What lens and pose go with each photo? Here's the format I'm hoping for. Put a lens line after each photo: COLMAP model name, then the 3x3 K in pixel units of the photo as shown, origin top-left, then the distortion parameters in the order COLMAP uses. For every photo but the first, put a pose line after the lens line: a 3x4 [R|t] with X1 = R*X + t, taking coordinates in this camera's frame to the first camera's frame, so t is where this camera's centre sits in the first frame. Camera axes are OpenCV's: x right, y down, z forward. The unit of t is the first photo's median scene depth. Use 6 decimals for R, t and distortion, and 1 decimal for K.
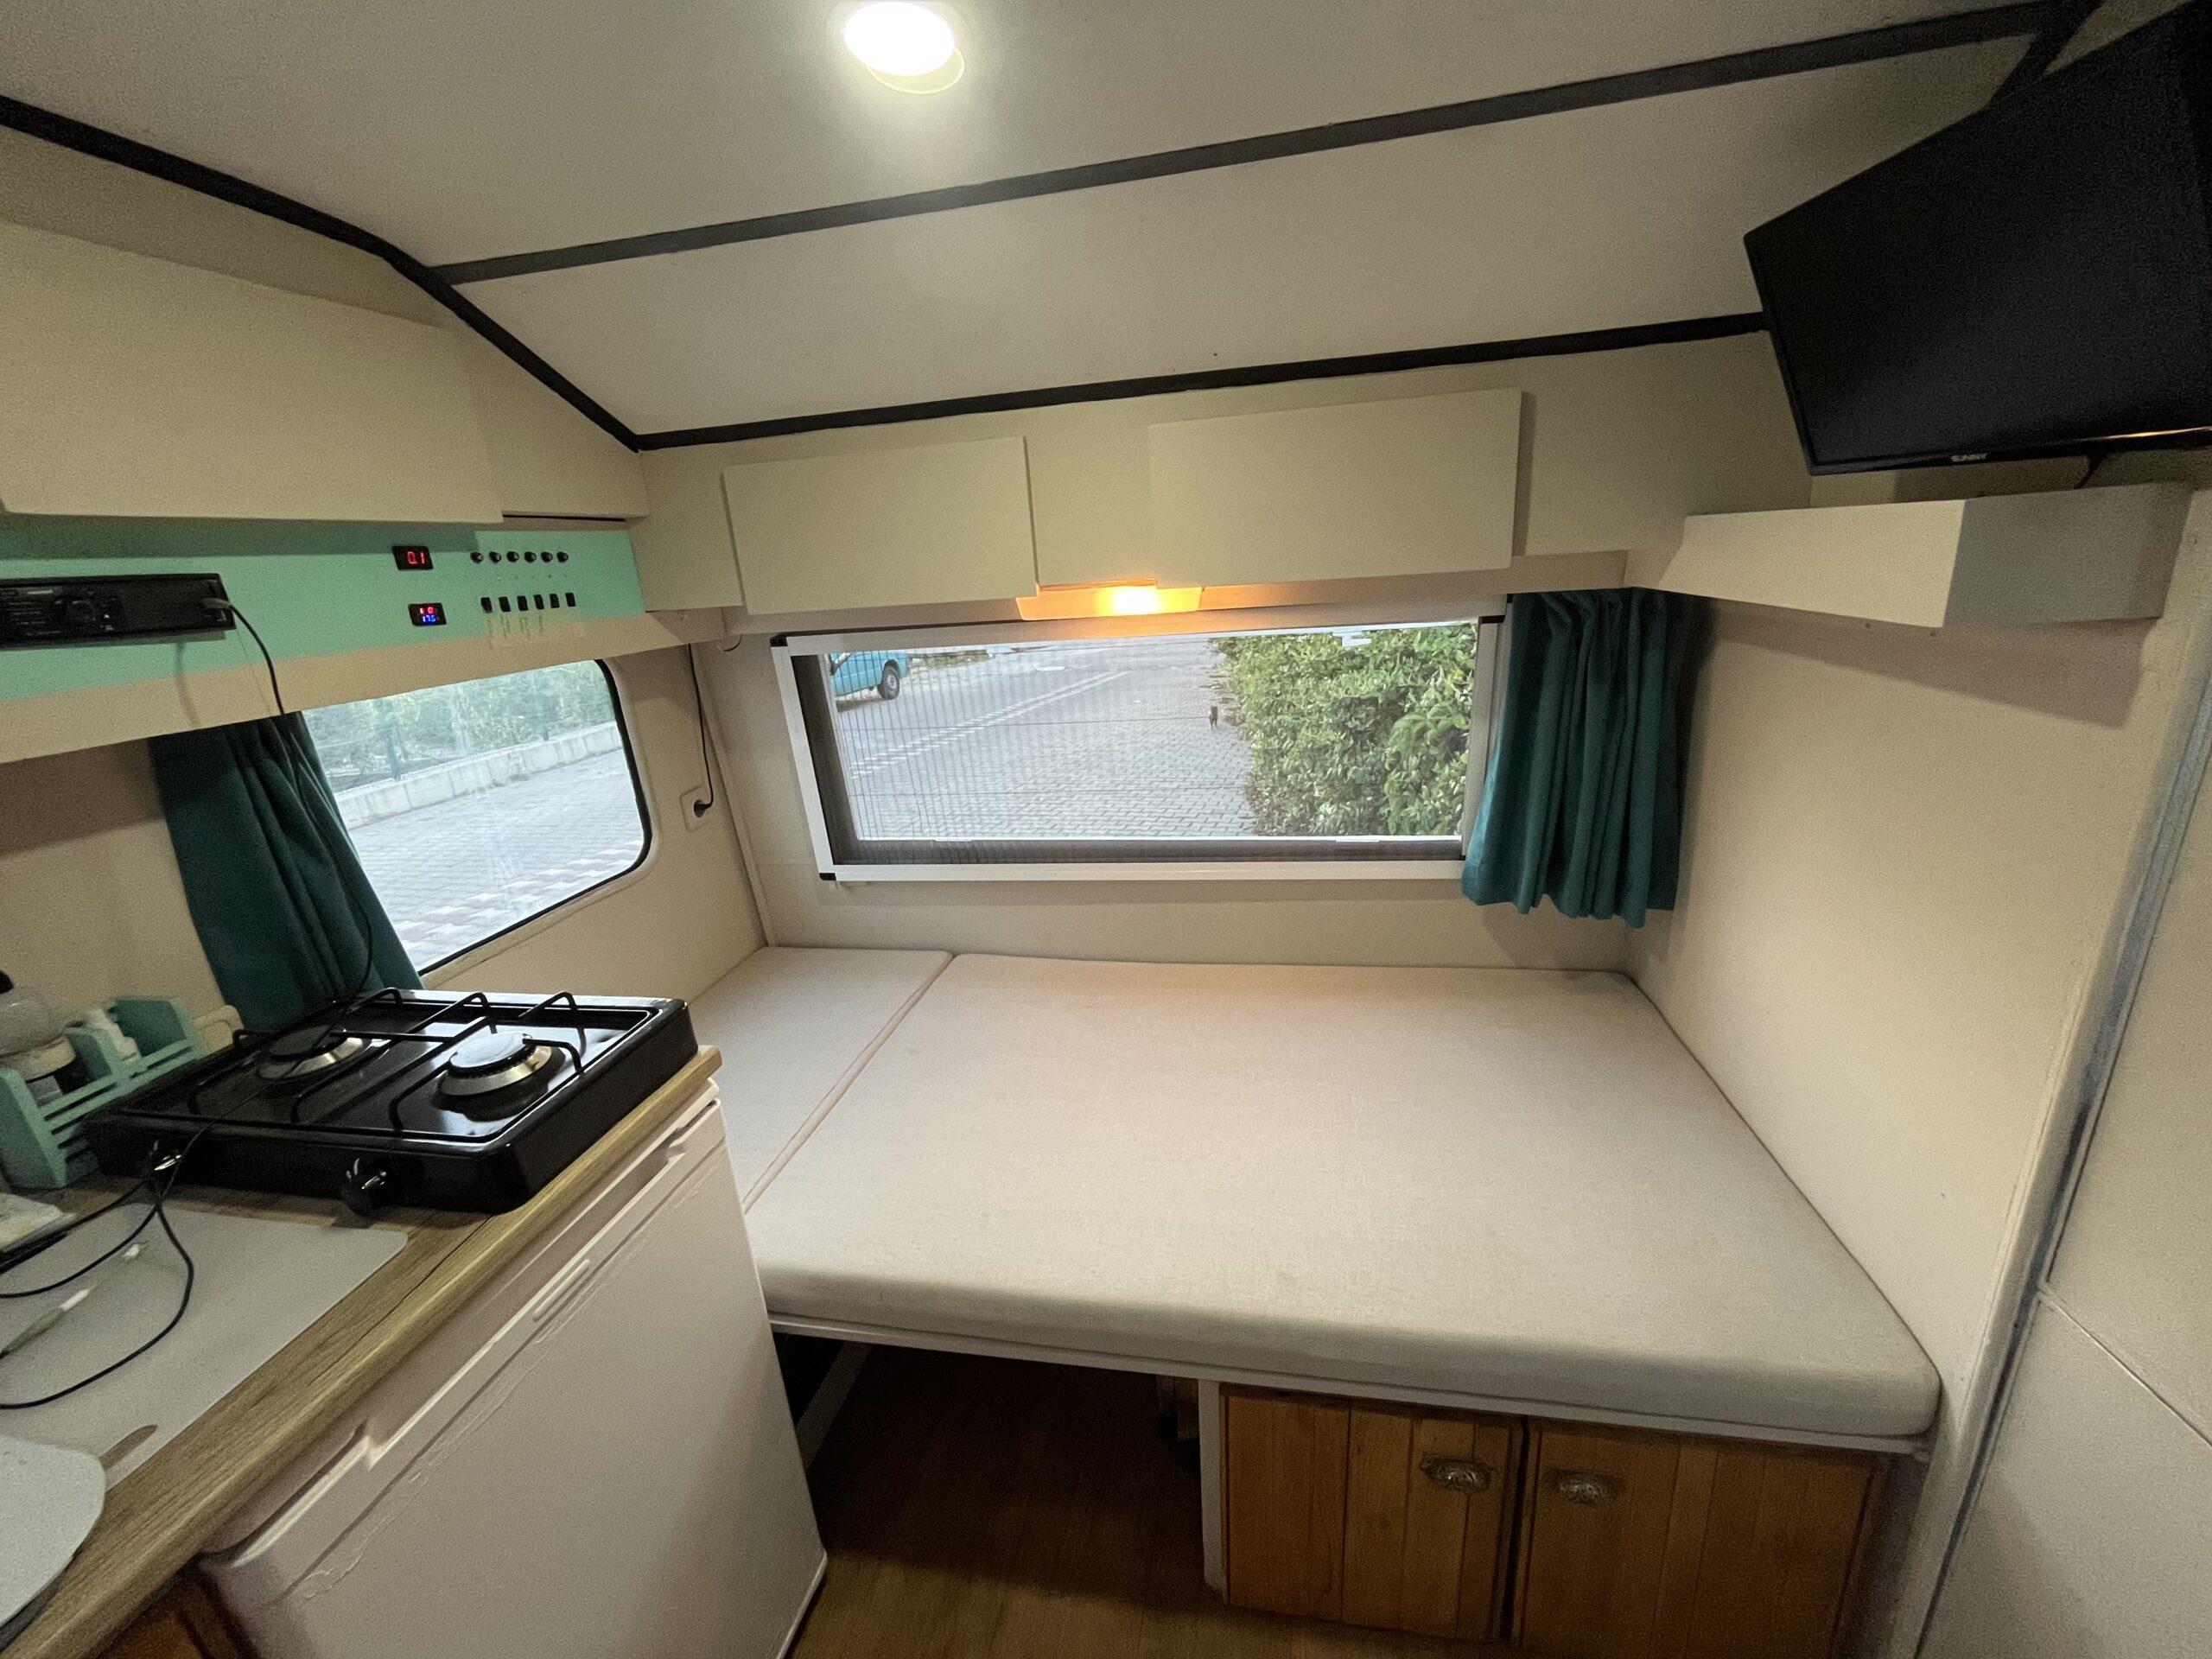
lens RADIAL K [[903.6, 0, 1095.5], [0, 903.6, 845.4], [0, 0, 1]] dist [-0.004182, 0.000780]
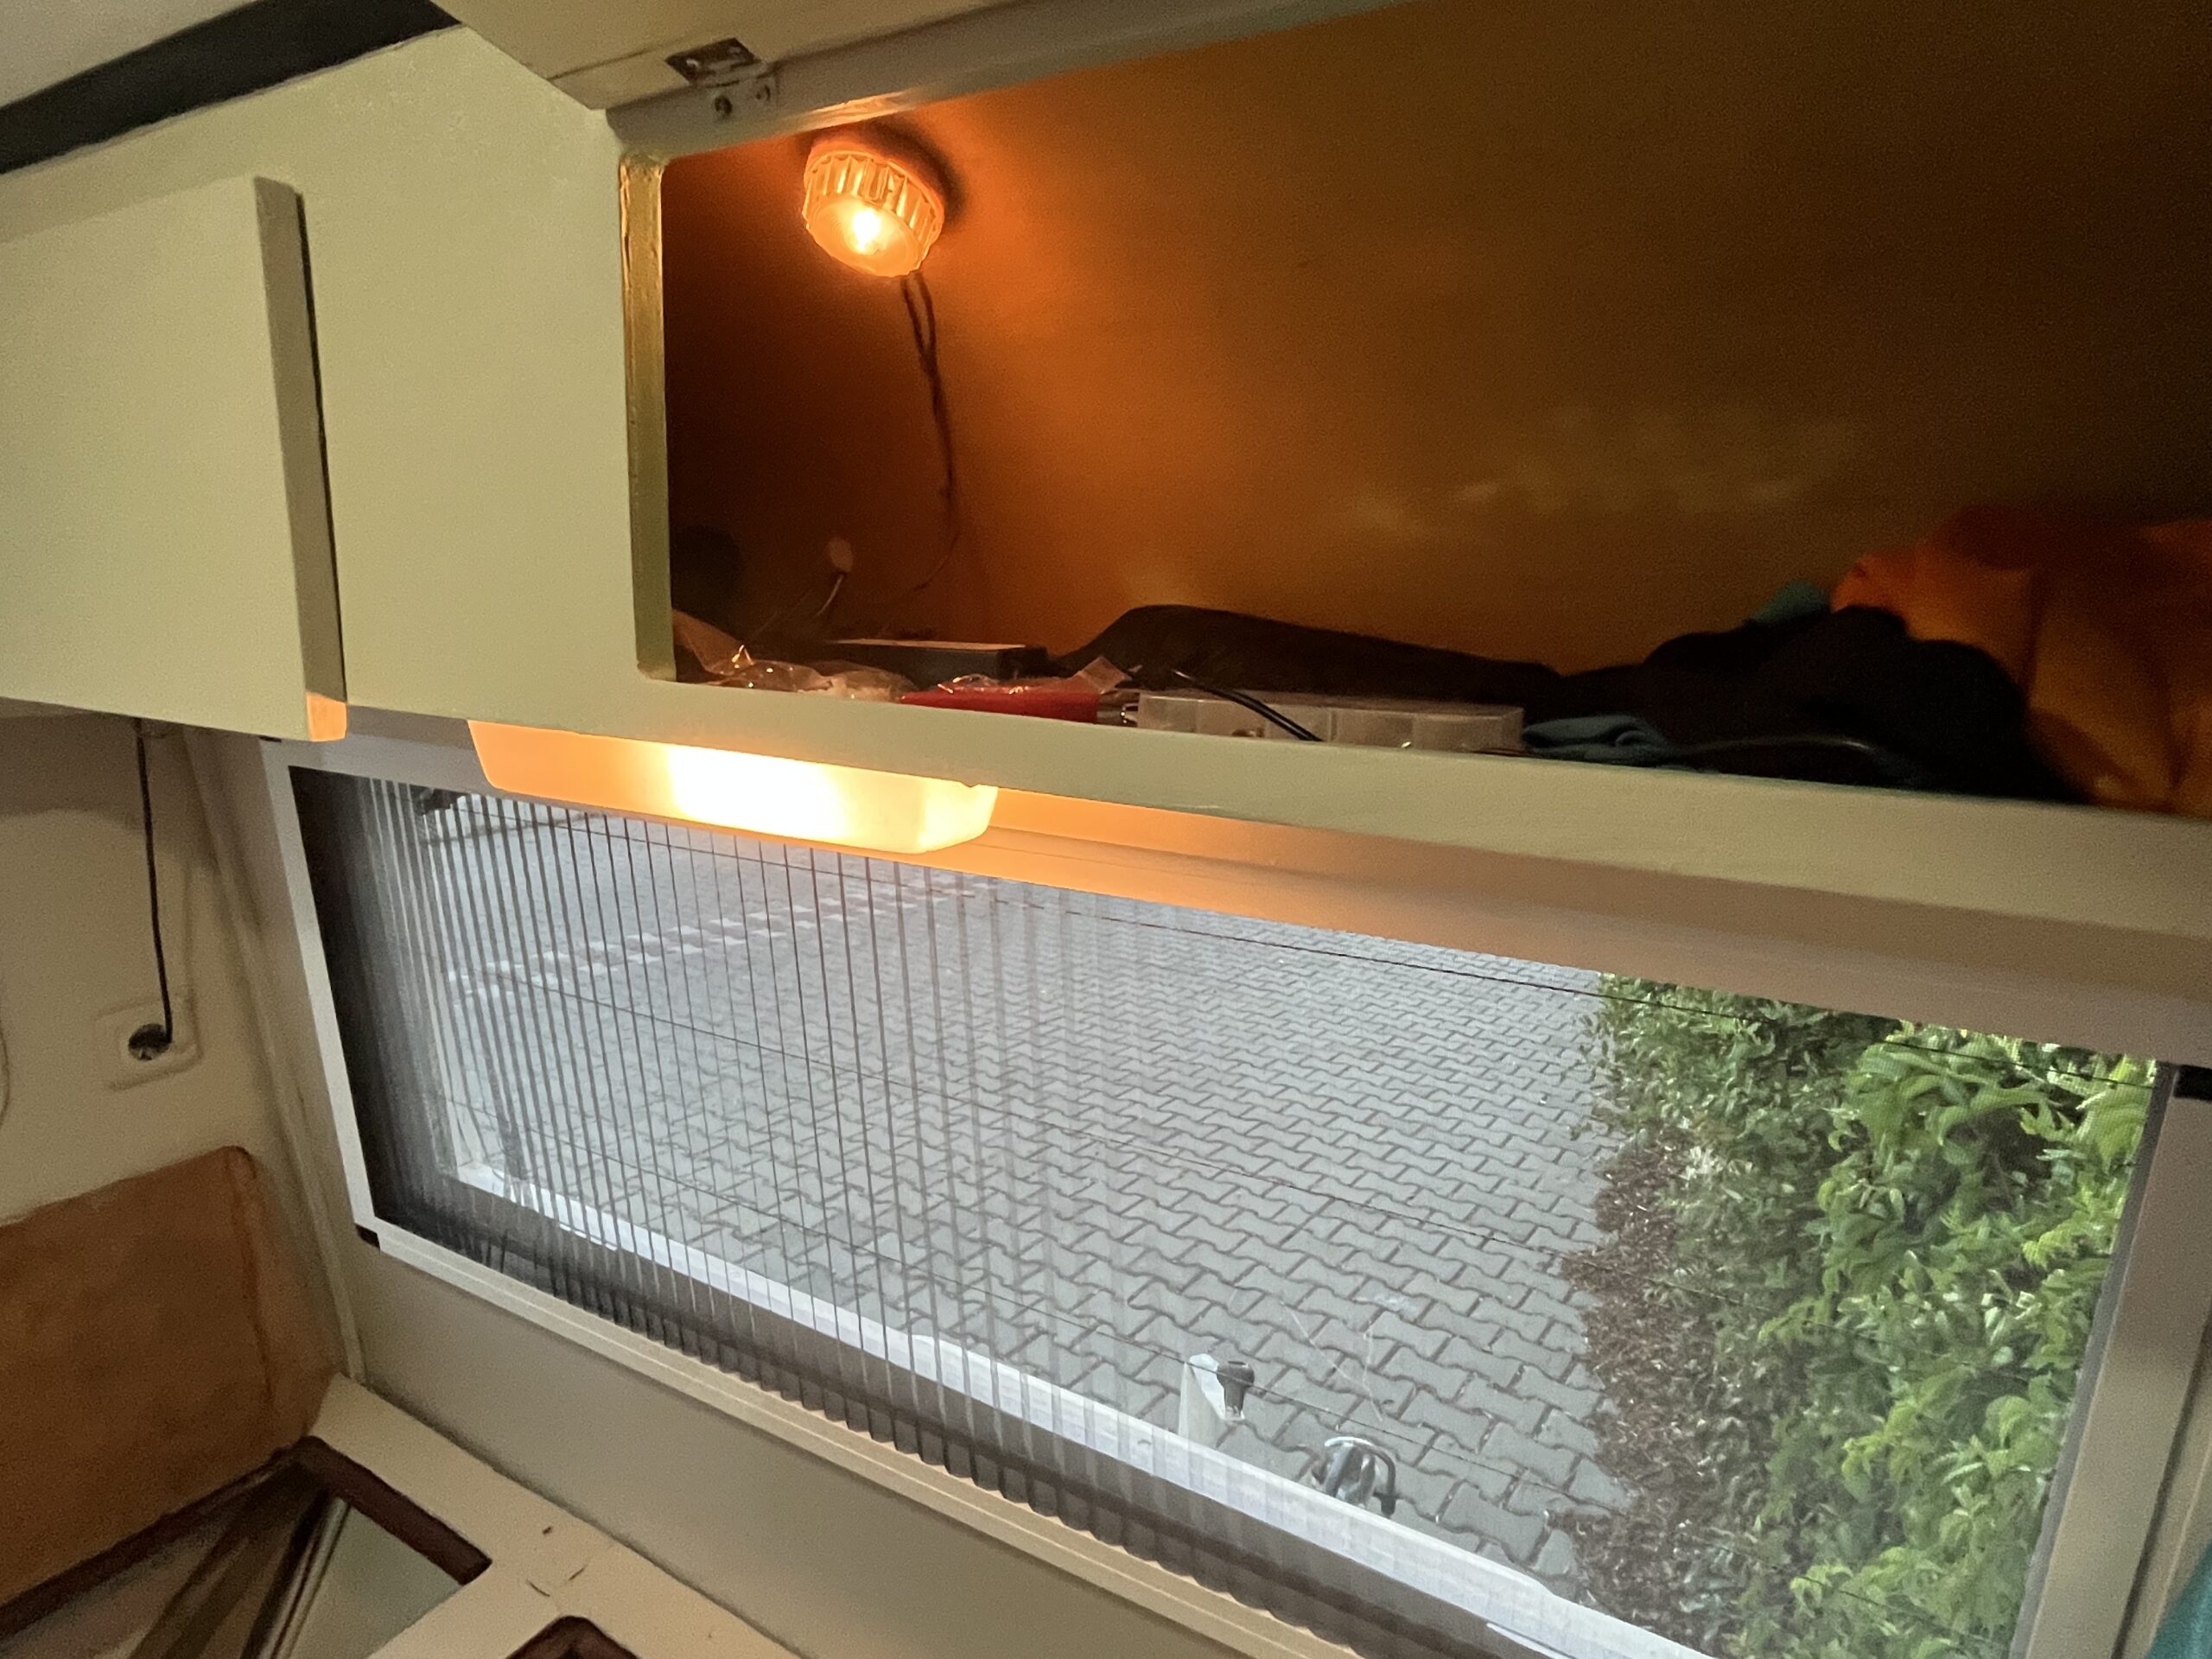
lens RADIAL K [[1176.5, 0, 1106.9], [0, 1176.5, 830.8], [0, 0, 1]] dist [0.001723, -0.000056]
pose [[0.944624, 0.157600, -0.287833, 0.133577], [-0.190456, 0.977581, -0.089783, -0.125463], [0.267230, 0.139631, 0.953463, 0.343922]]
